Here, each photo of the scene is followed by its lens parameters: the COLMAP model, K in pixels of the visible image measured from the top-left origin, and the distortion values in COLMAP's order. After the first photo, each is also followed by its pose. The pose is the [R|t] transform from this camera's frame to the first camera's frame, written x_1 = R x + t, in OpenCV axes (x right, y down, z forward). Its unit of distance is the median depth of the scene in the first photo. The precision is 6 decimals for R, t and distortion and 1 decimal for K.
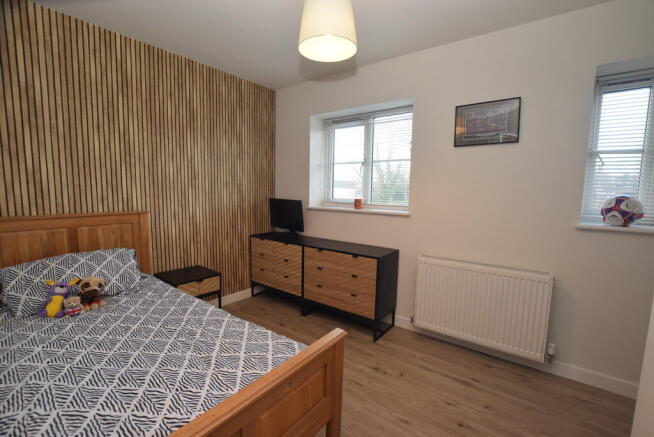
lens RADIAL K [[291.6, 0, 327.0], [0, 291.6, 218.5], [0, 0, 1]] dist [-0.029571, -0.000114]
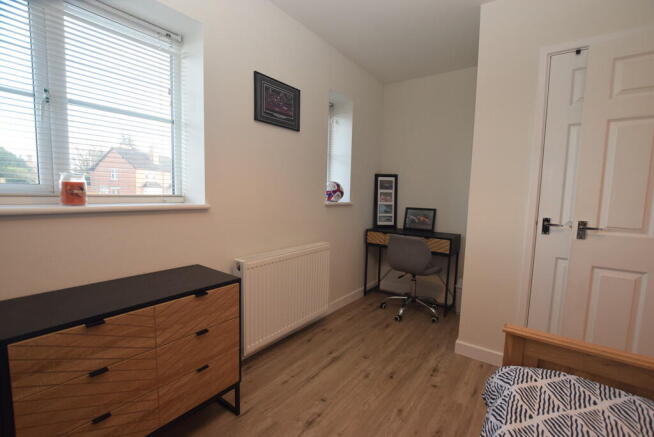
lens RADIAL K [[291.6, 0, 327.0], [0, 291.6, 218.5], [0, 0, 1]] dist [-0.029571, -0.000114]
pose [[-0.029590, -0.104513, 0.994083, -0.431650], [0.069053, 0.991929, 0.106342, -0.042766], [-0.997174, 0.071791, -0.022135, 0.850716]]
